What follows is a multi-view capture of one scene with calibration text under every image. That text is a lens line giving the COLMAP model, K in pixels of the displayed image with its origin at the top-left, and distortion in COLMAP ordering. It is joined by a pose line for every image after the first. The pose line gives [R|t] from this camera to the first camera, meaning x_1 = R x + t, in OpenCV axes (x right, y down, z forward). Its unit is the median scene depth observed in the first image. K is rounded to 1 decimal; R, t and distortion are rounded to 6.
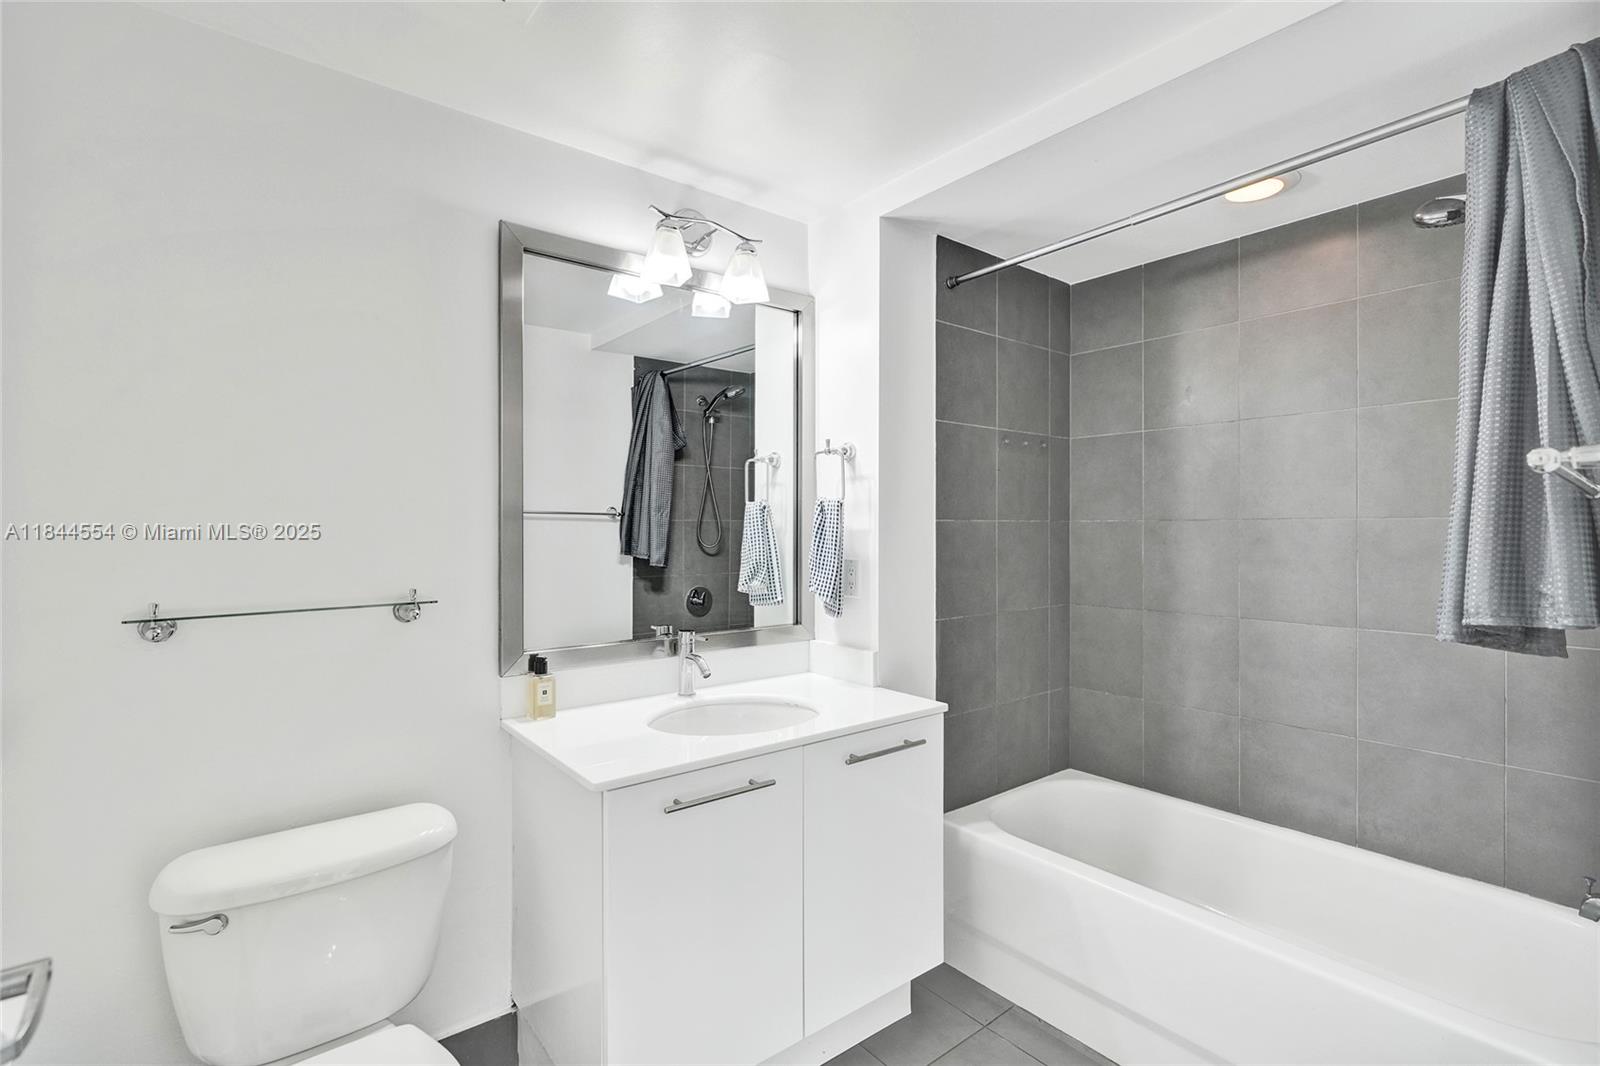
lens RADIAL K [[735.4, 0, 807.4], [0, 735.4, 528.8], [0, 0, 1]] dist [0.000694, 0.000091]
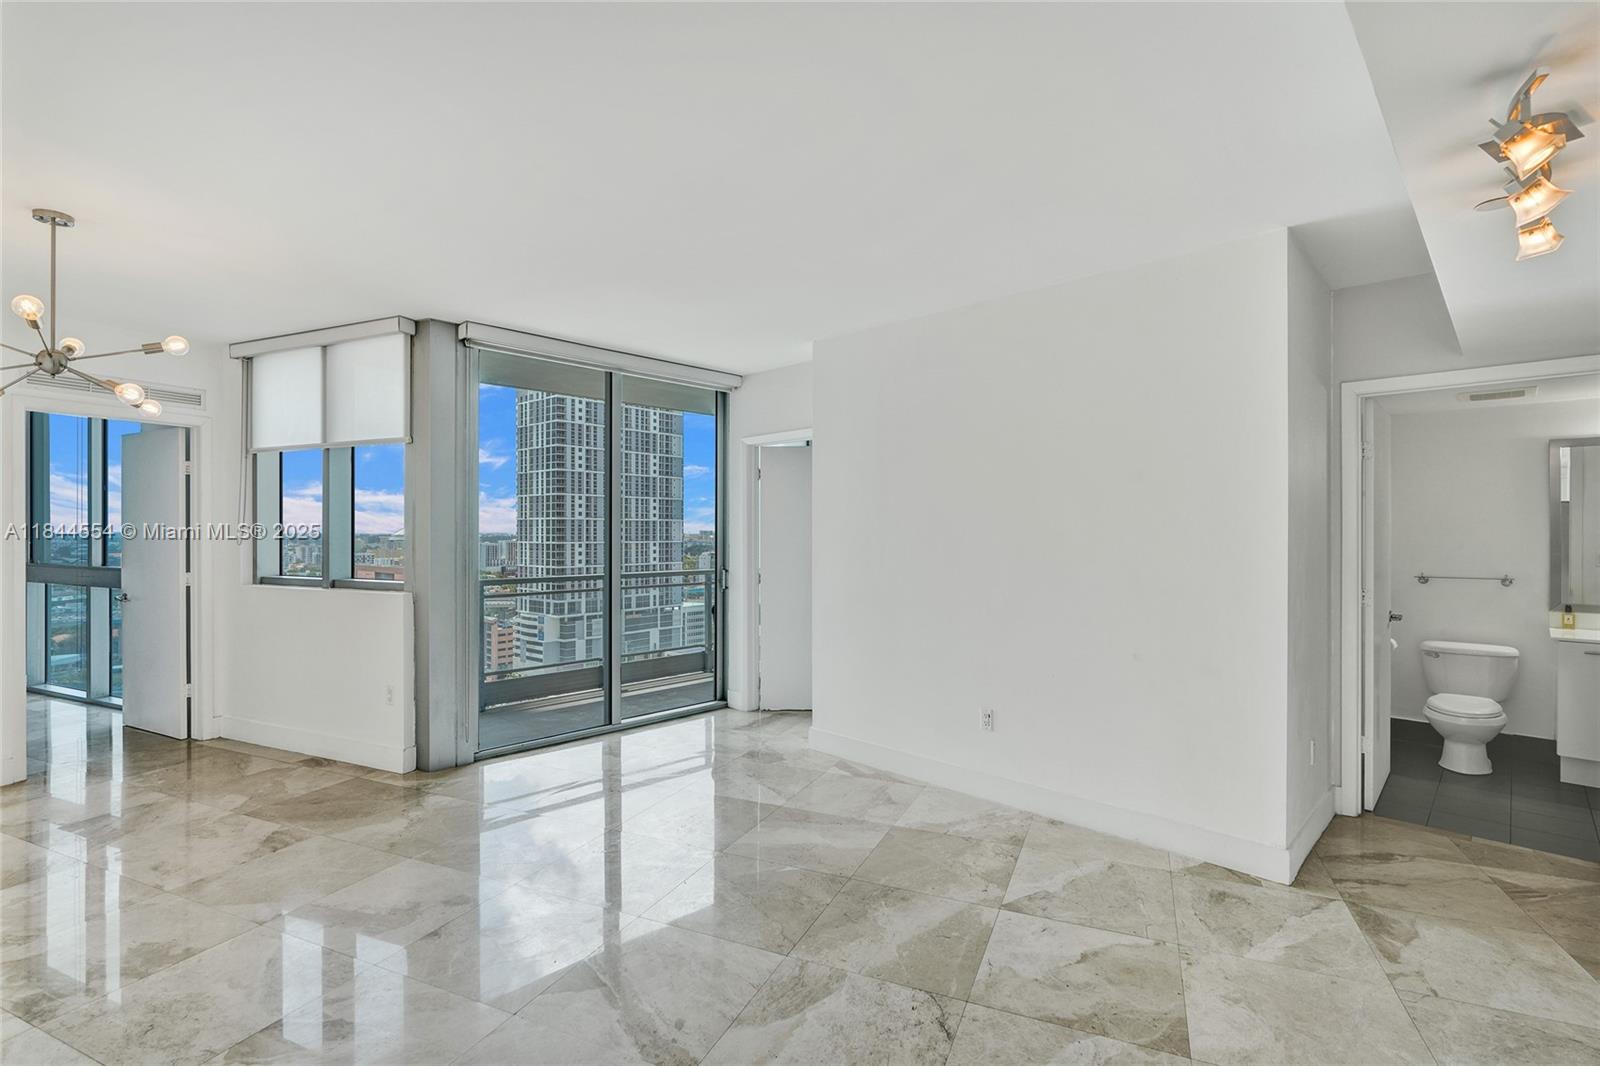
lens RADIAL K [[735.4, 0, 807.4], [0, 735.4, 528.8], [0, 0, 1]] dist [0.000694, 0.000091]
pose [[0.136930, -0.004250, -0.990572, 1.834889], [-0.003181, 0.999984, -0.004730, -0.073290], [0.990576, 0.003798, 0.136914, -2.002799]]
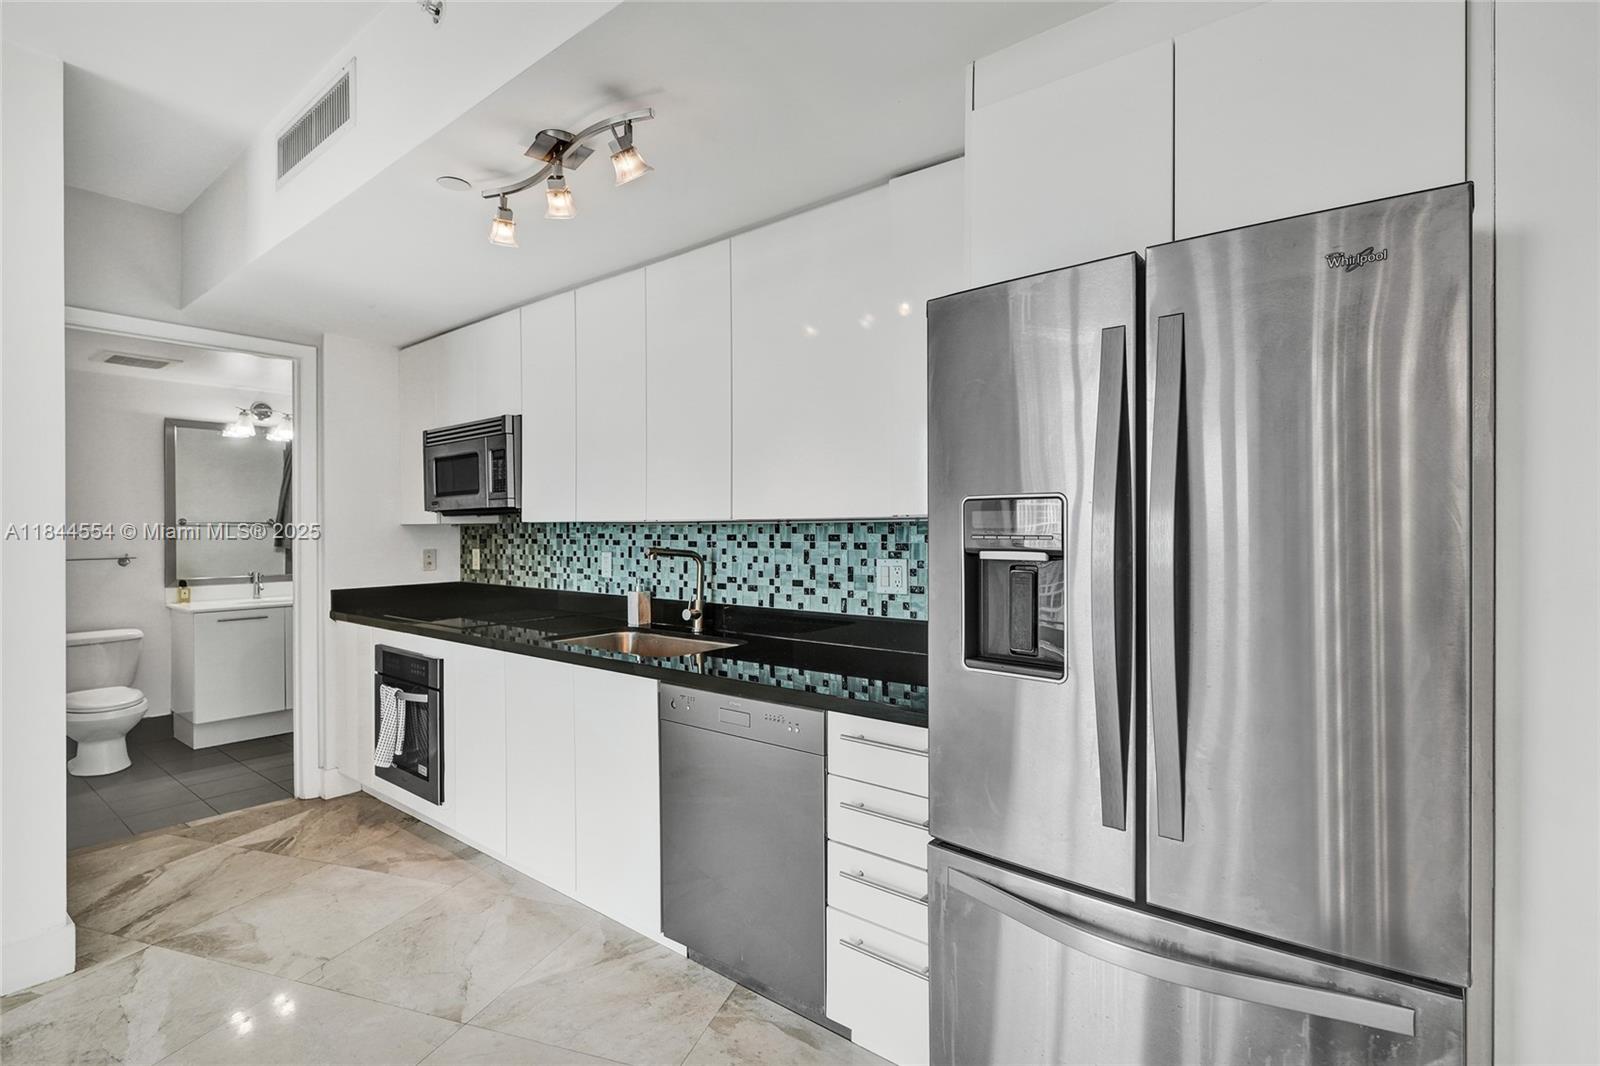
lens RADIAL K [[749.8, 0, 801.5], [0, 749.8, 535.0], [0, 0, 1]] dist [0.000764, 0.000794]
pose [[0.973022, -0.002045, 0.230704, 1.189895], [0.001851, 0.999998, 0.001057, 0.011905], [-0.230706, -0.000601, 0.973023, -2.164622]]
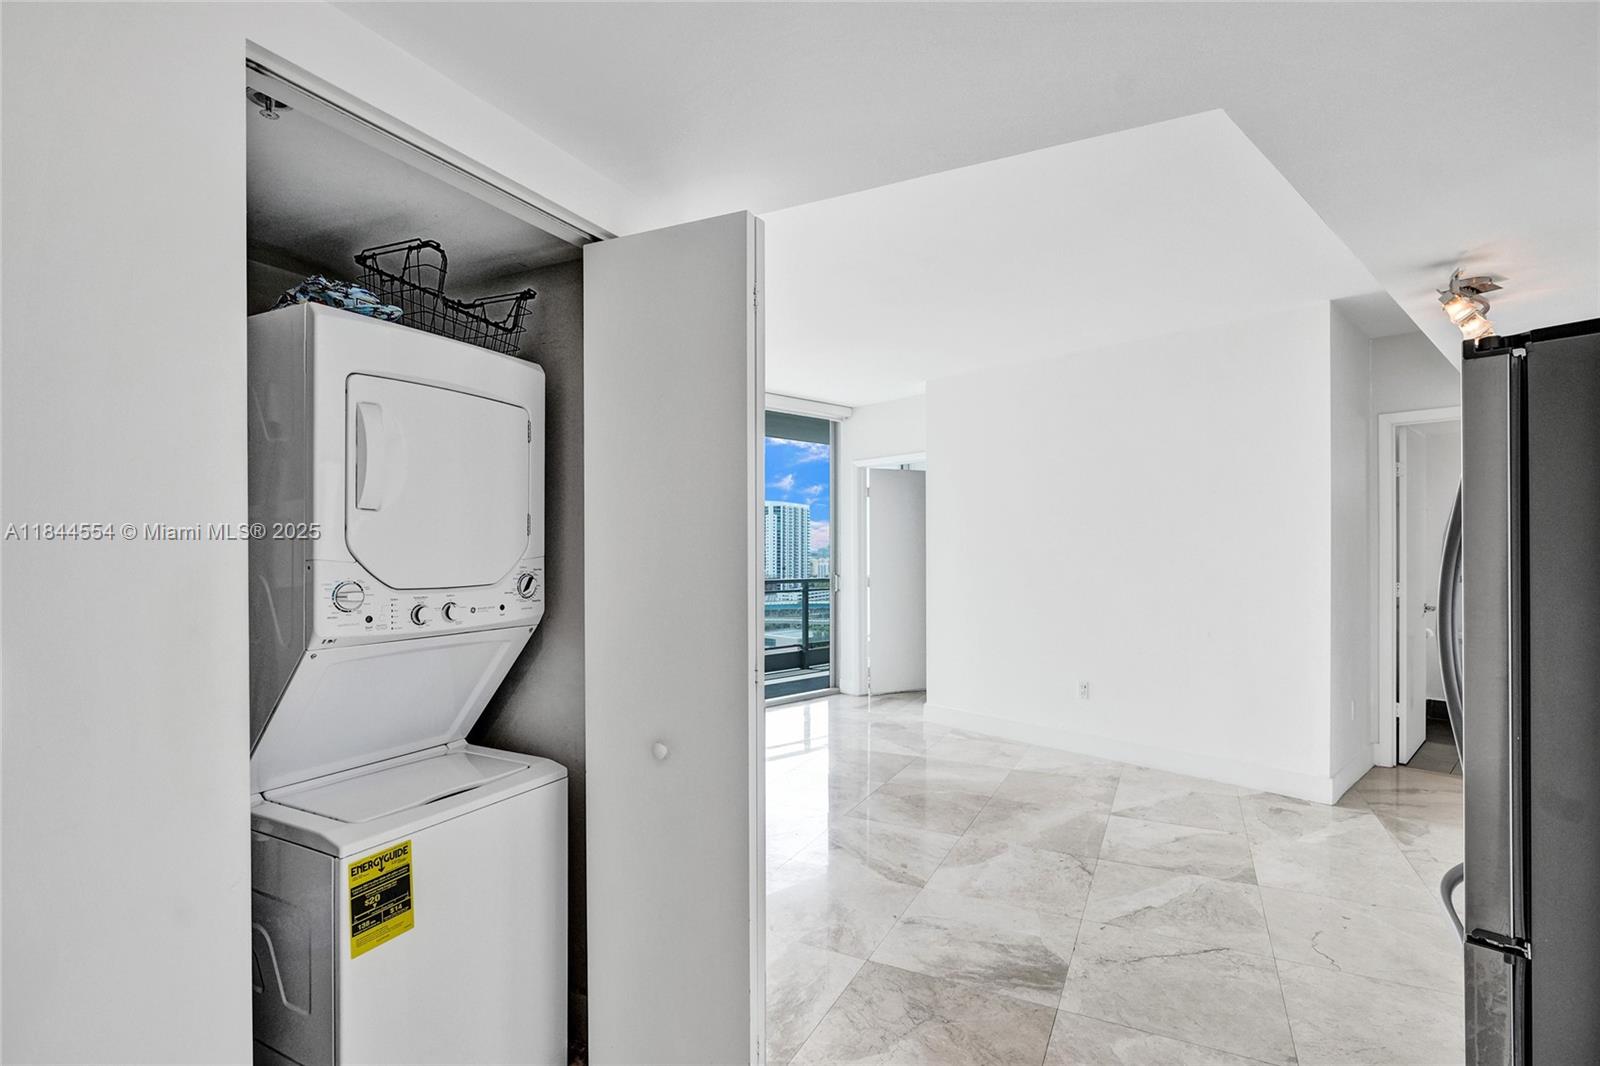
lens RADIAL K [[752.4, 0, 801.9], [0, 752.4, 549.7], [0, 0, 1]] dist [-0.000937, -0.000223]
pose [[0.086158, 0.001164, -0.996281, 2.424172], [0.002701, 0.999995, 0.001402, -0.038973], [0.996278, -0.002812, 0.086154, -2.453835]]
